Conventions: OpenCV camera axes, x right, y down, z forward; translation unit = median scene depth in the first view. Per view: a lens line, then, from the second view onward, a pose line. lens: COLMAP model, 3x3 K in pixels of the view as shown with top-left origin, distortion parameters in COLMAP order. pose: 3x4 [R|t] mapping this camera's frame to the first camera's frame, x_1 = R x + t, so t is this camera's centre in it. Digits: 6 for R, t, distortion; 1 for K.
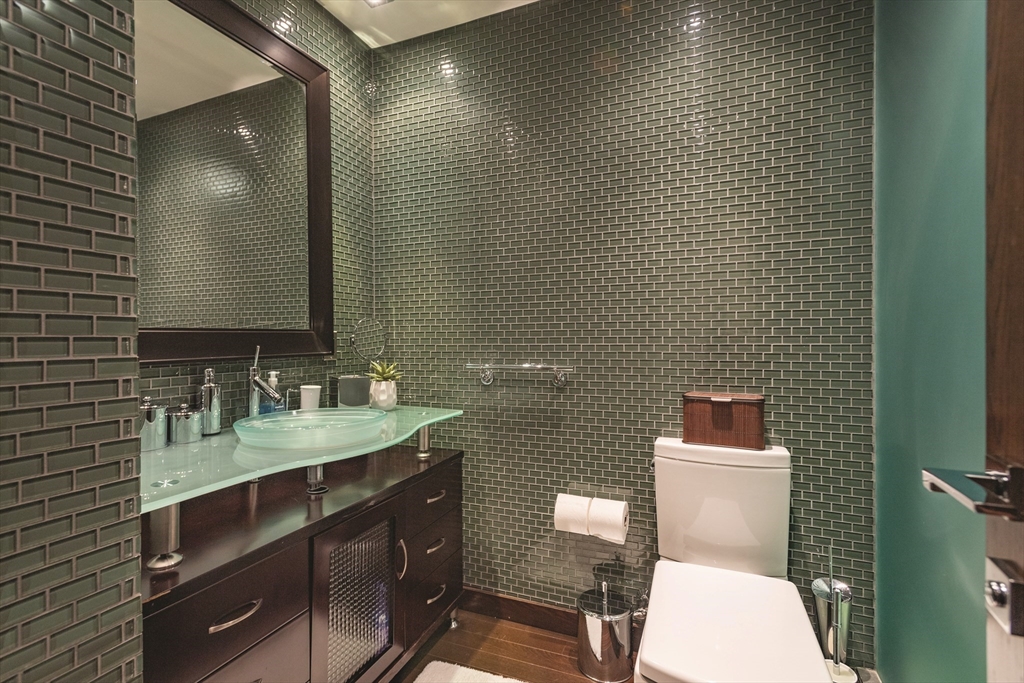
lens RADIAL K [[493.0, 0, 561.9], [0, 493.0, 348.5], [0, 0, 1]] dist [0.008321, 0.004028]
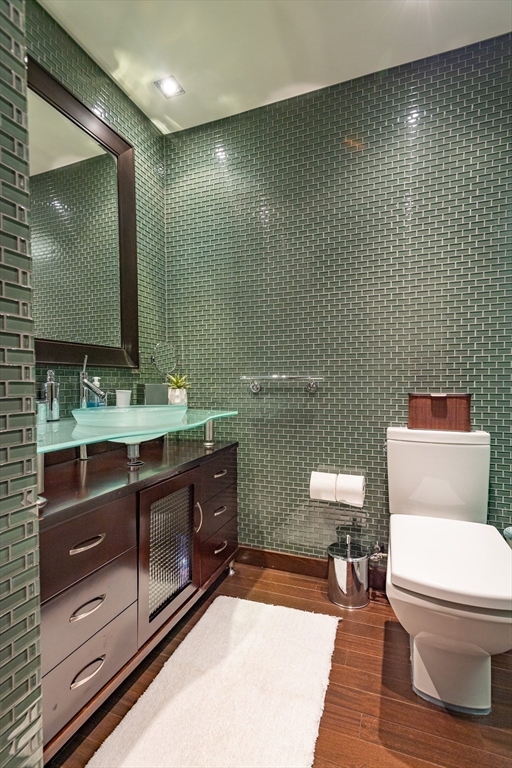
lens RADIAL K [[369.7, 0, 267.0], [0, 369.7, 430.2], [0, 0, 1]] dist [0.008321, 0.004028]
pose [[0.999489, -0.001050, 0.031955, -0.158992], [0.000586, 0.999894, 0.014524, 0.166632], [-0.031967, -0.014498, 0.999384, 0.007529]]
